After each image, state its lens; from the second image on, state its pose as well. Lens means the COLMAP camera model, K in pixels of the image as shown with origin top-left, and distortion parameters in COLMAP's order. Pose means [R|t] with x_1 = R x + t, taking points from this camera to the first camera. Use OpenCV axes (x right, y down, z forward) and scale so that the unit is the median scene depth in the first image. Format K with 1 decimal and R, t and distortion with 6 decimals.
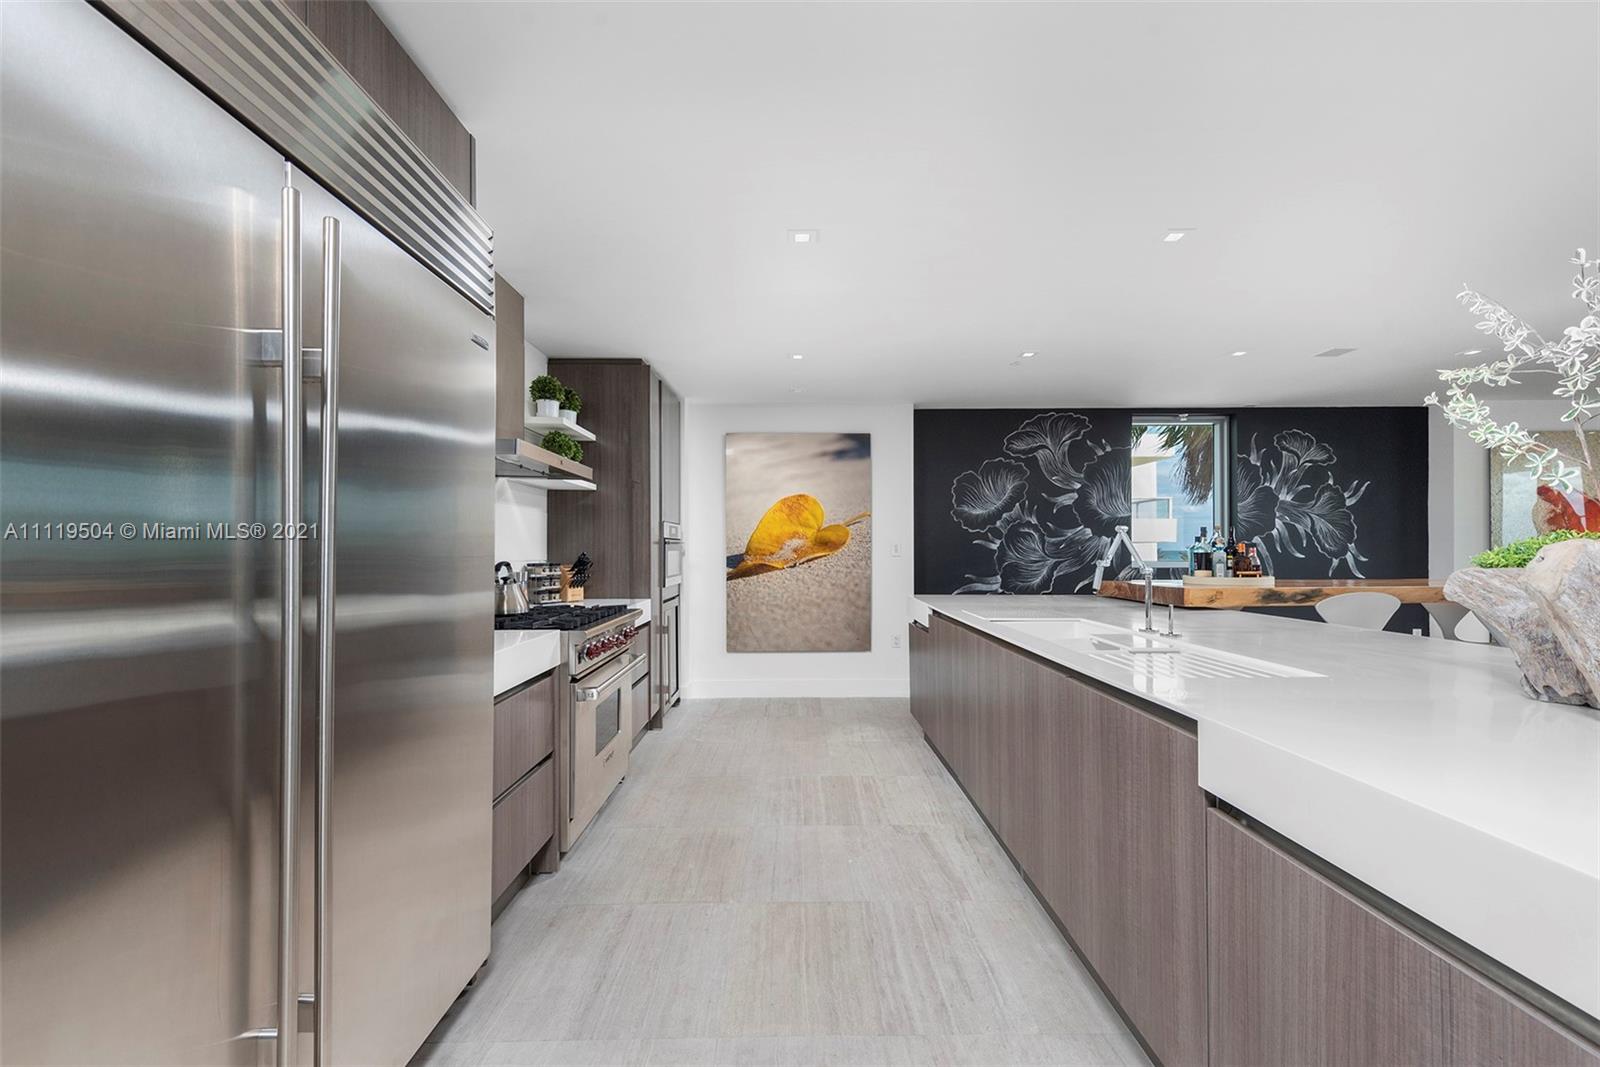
lens RADIAL K [[638.9, 0, 795.0], [0, 638.9, 543.5], [0, 0, 1]] dist [0.008291, -0.000161]
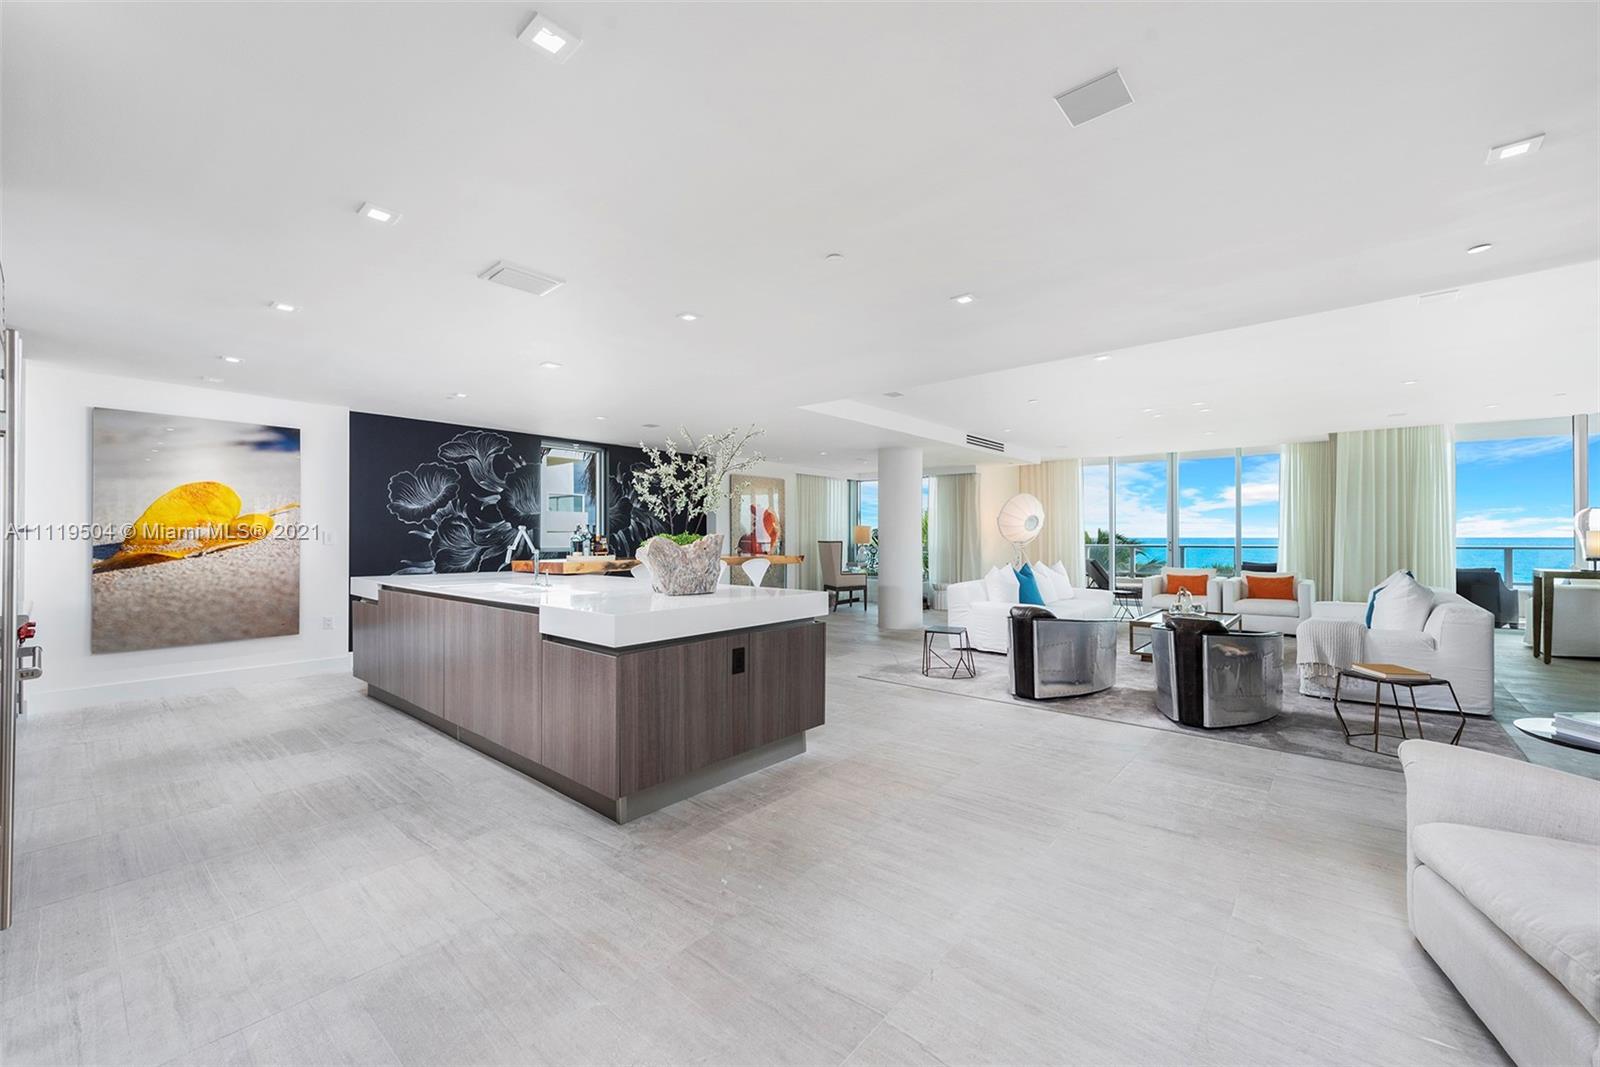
lens RADIAL K [[627.3, 0, 803.4], [0, 627.3, 538.7], [0, 0, 1]] dist [0.008659, -0.000295]
pose [[0.653828, 0.001656, 0.756641, -0.121960], [-0.009420, 0.999938, 0.005951, -0.004167], [-0.756584, -0.011019, 0.653803, -0.301743]]
